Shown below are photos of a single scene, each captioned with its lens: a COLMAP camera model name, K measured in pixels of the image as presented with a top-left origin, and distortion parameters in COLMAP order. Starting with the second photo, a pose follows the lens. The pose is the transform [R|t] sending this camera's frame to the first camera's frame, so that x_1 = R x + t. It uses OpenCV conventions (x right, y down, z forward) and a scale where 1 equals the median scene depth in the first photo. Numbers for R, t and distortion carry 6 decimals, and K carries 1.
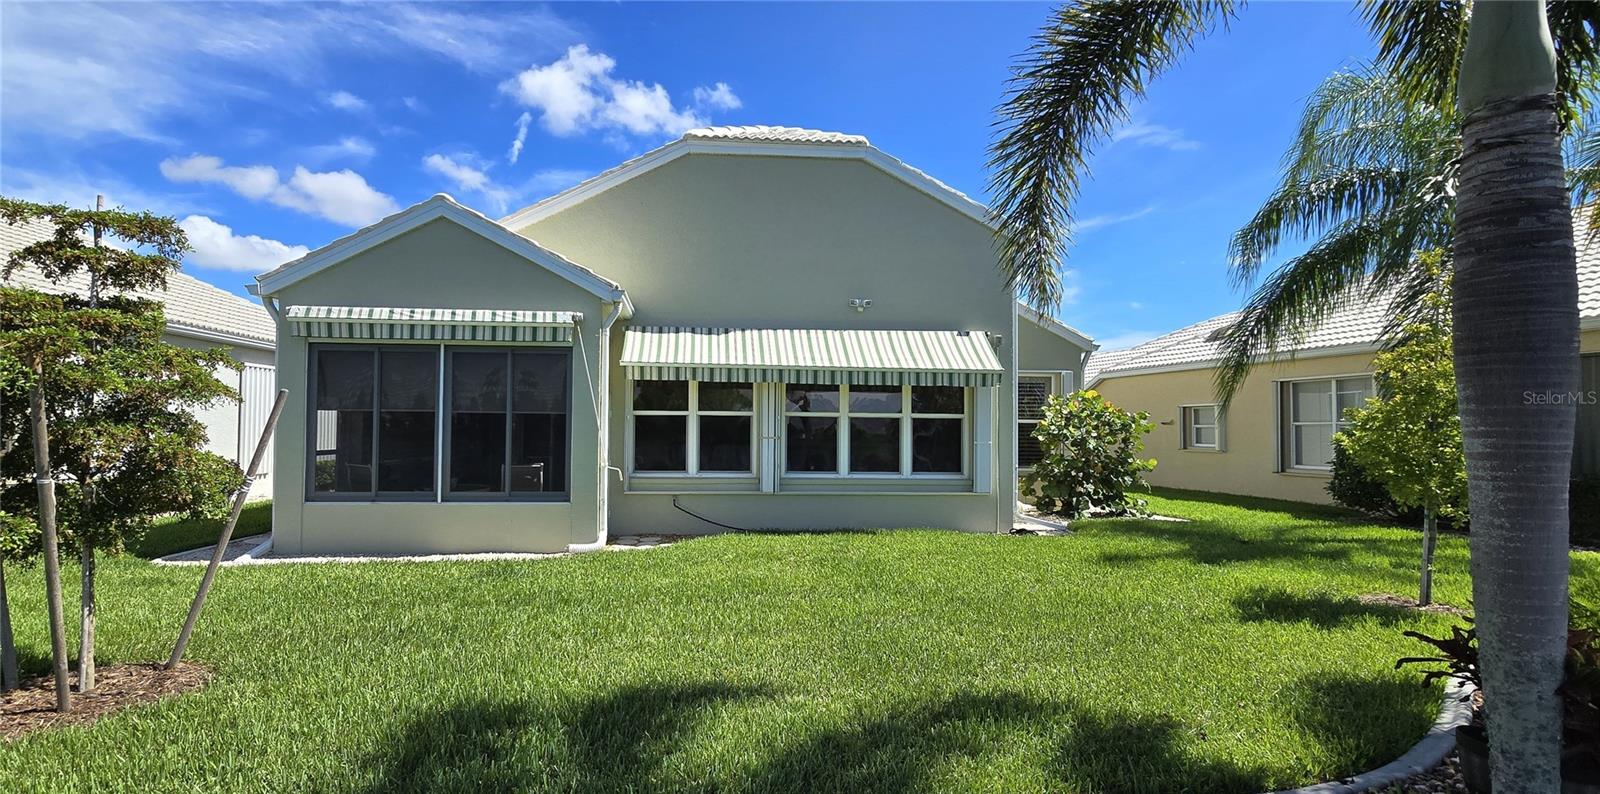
lens RADIAL K [[711.1, 0, 800.0], [0, 711.1, 397.0], [0, 0, 1]] dist [0.000218, 0.000009]
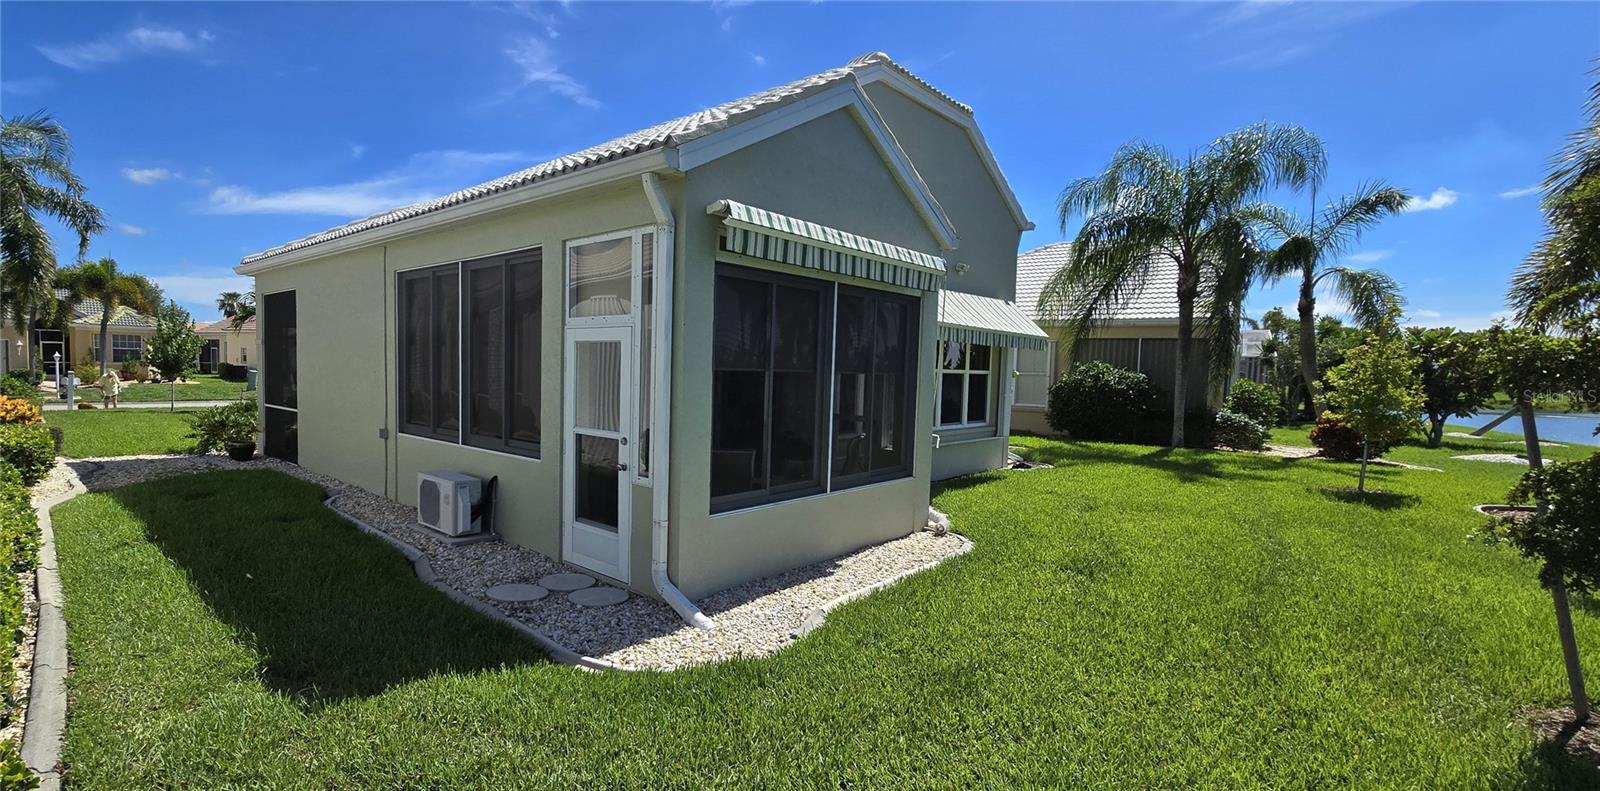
lens RADIAL K [[711.1, 0, 800.0], [0, 711.1, 395.5], [0, 0, 1]] dist [0.000218, 0.000009]
pose [[0.718966, -0.014395, 0.694896, -1.024045], [-0.040069, 0.997264, 0.062115, 0.005844], [-0.693889, -0.072503, 0.716422, 0.453506]]
